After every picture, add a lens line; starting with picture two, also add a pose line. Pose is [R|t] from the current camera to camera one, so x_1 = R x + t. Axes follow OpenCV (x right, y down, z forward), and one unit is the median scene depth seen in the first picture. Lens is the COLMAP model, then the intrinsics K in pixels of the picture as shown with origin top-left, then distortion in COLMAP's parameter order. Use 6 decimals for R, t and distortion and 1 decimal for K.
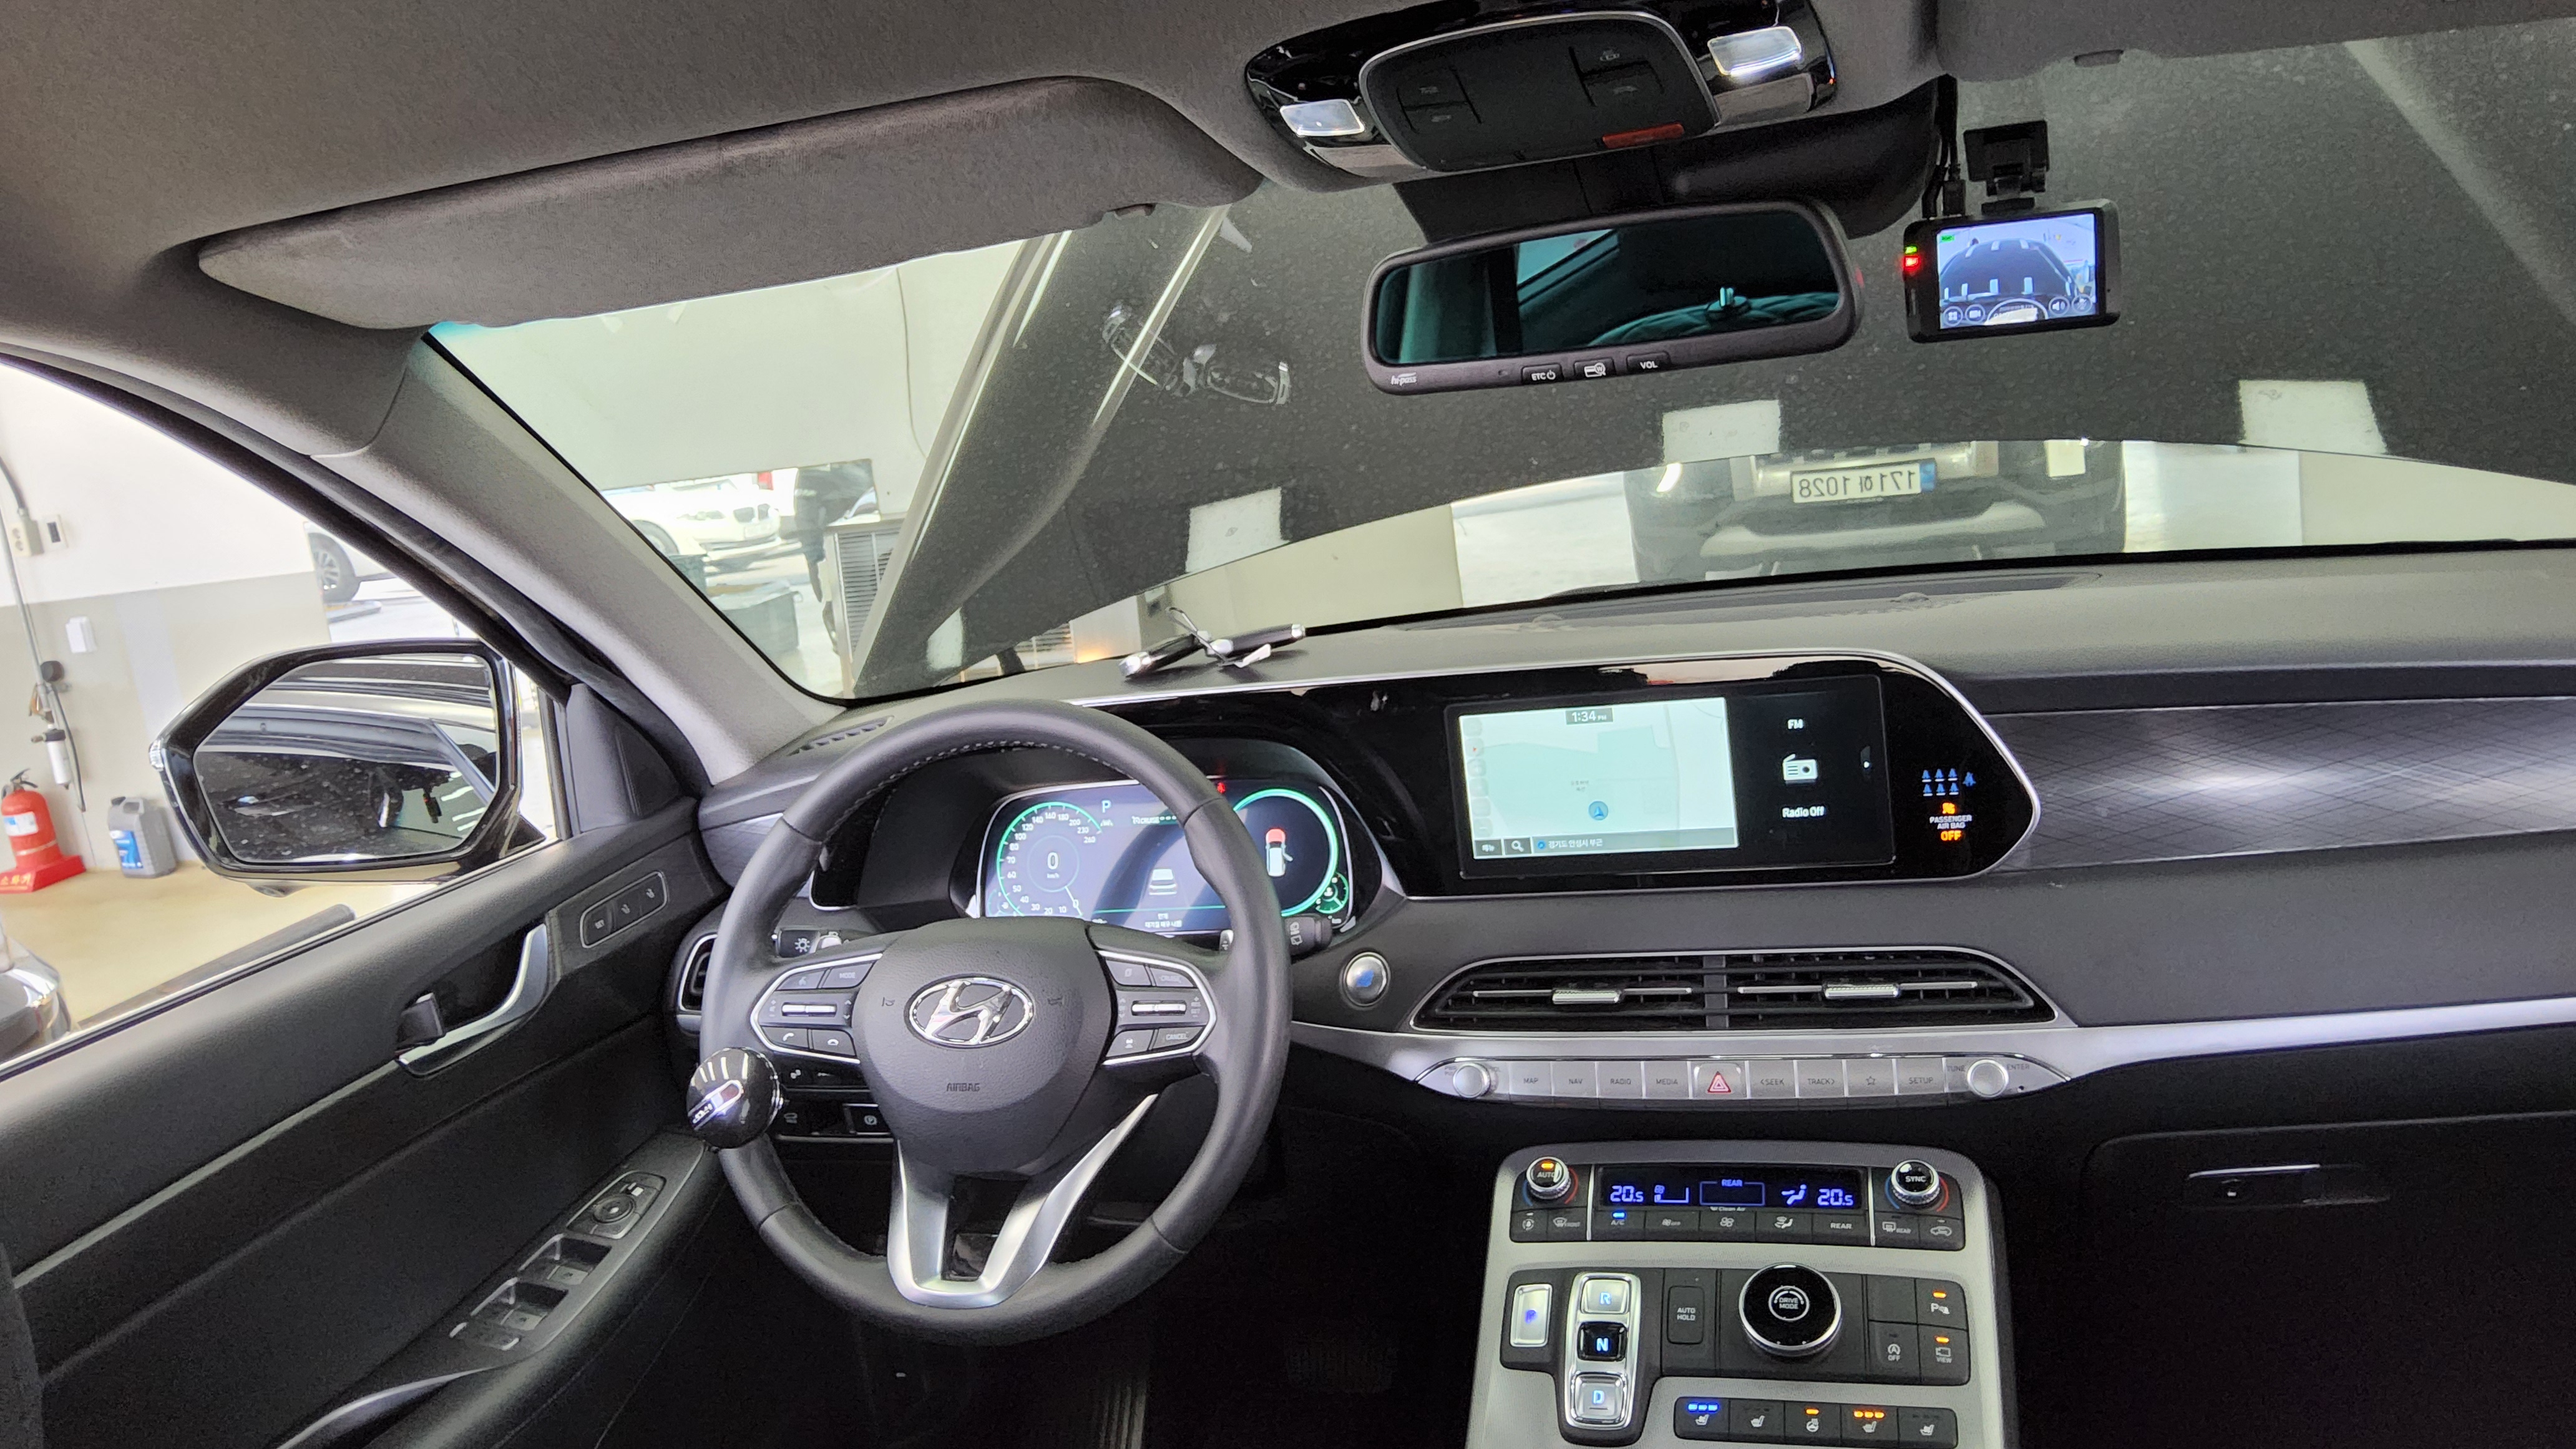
lens RADIAL K [[2055.5, 0, 1272.7], [0, 2055.5, 719.4], [0, 0, 1]] dist [0.134802, -0.260912]
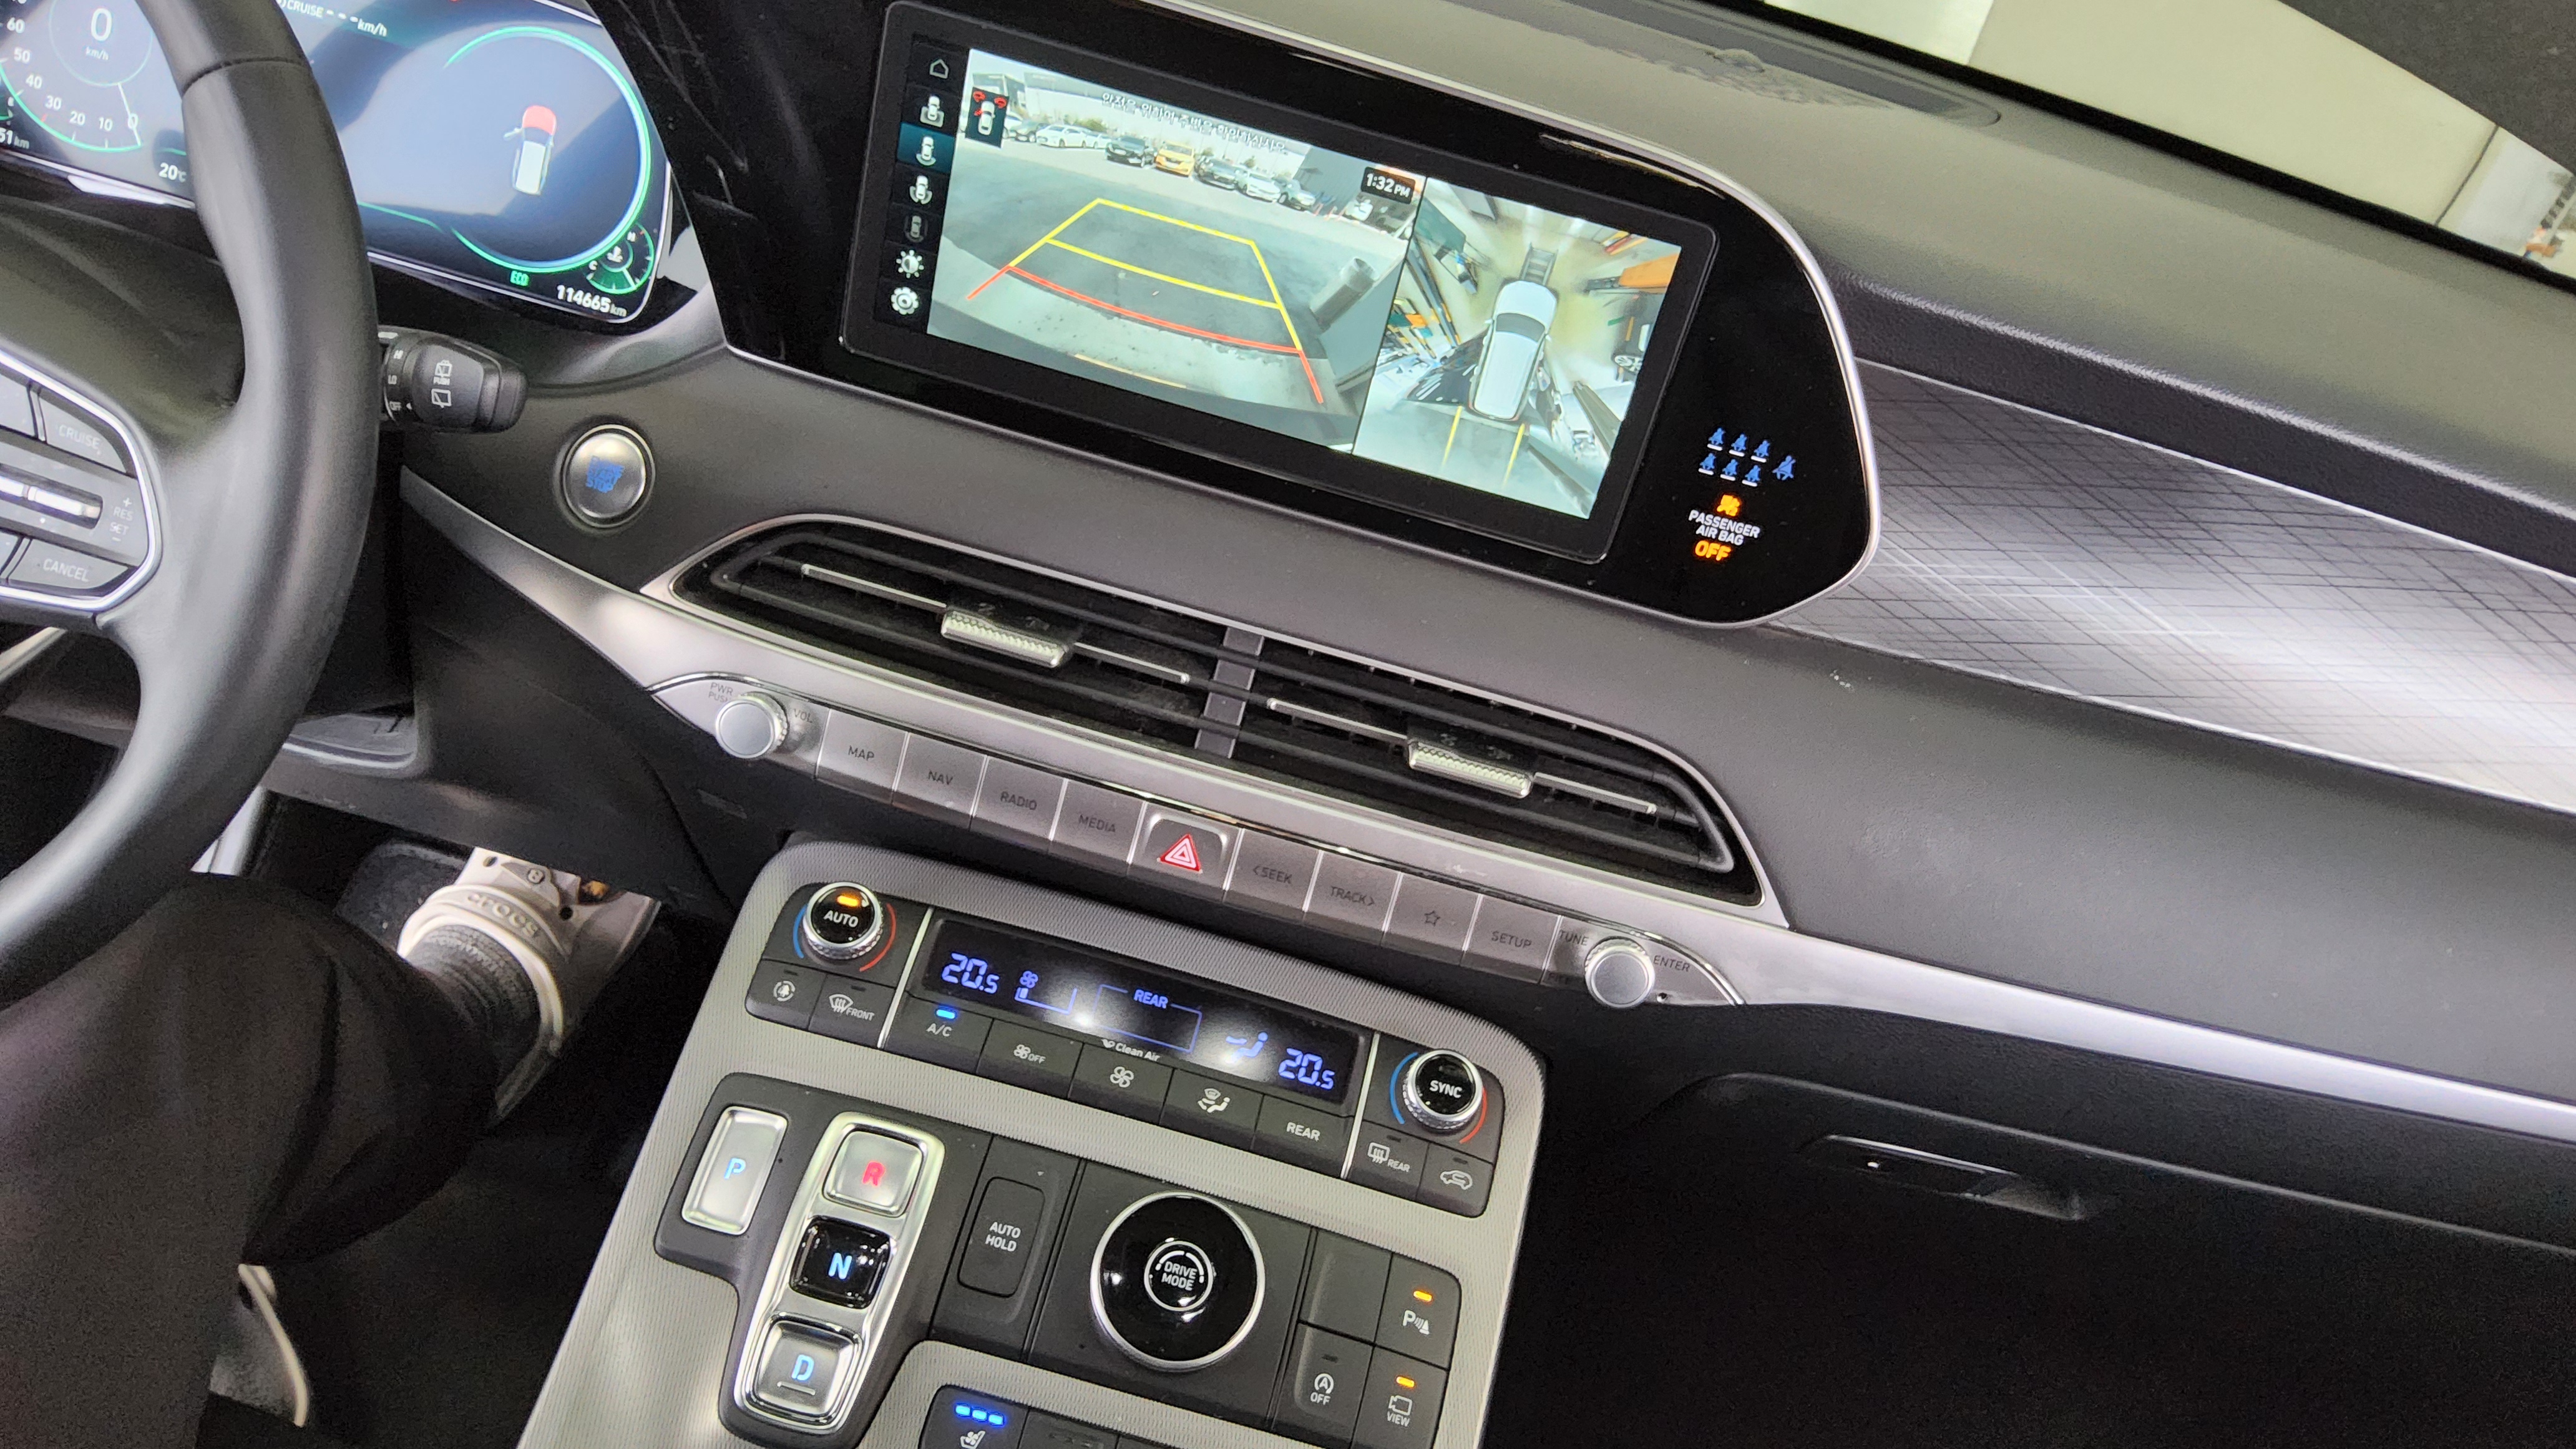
lens RADIAL K [[2055.5, 0, 1272.7], [0, 2055.5, 719.4], [0, 0, 1]] dist [0.134802, -0.260912]
pose [[0.927979, 0.229831, 0.293315, 0.066641], [-0.318297, 0.898186, 0.303232, -0.033989], [-0.193759, -0.374754, 0.906651, 0.510431]]
